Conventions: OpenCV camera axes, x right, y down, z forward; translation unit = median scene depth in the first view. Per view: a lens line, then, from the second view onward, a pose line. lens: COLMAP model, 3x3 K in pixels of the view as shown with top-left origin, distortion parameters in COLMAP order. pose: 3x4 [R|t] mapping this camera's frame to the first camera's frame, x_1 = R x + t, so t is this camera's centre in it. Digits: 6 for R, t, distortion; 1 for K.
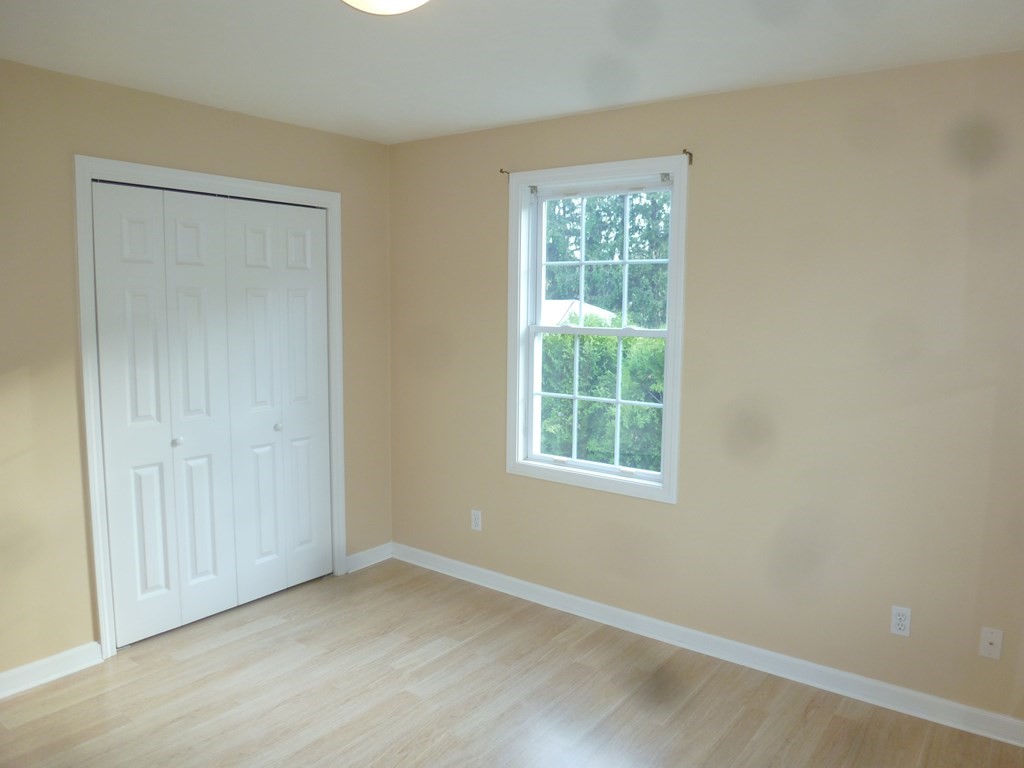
lens RADIAL K [[737.5, 0, 512.0], [0, 737.5, 384.0], [0, 0, 1]] dist [-0.047980, 0.005868]
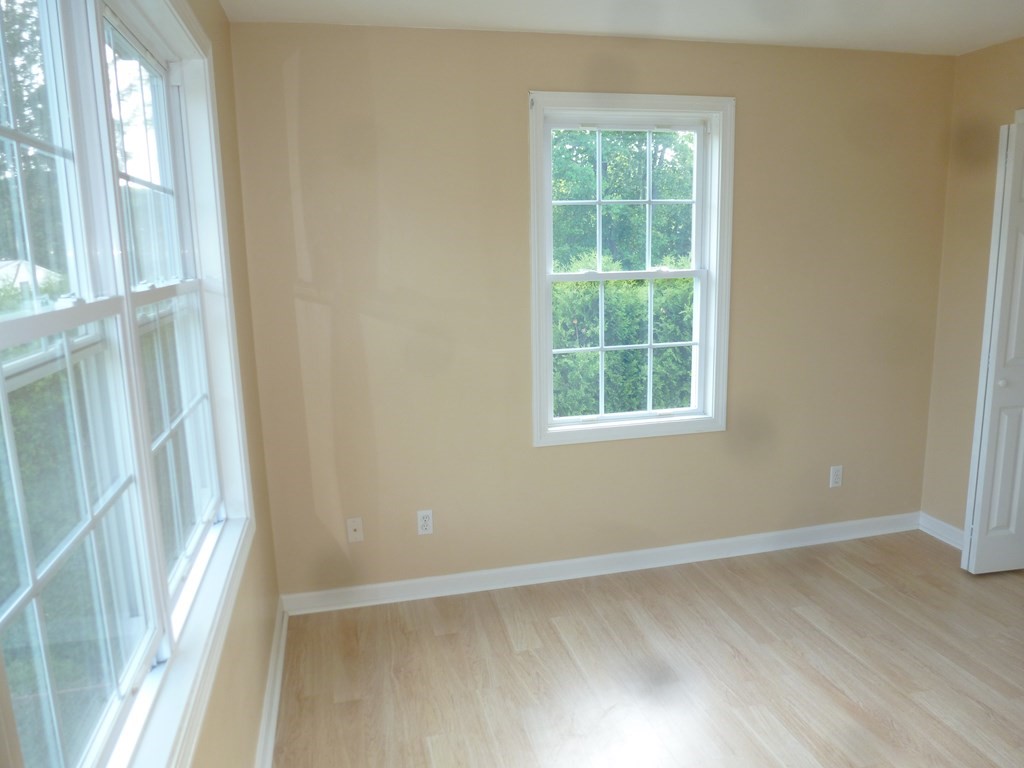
lens RADIAL K [[718.1, 0, 510.7], [0, 718.1, 379.0], [0, 0, 1]] dist [-0.043190, 0.001117]
pose [[0.634997, -0.168366, 0.753944, -0.684180], [0.119061, 0.985630, 0.119827, -0.067206], [-0.763284, 0.013675, 0.645918, 0.507449]]
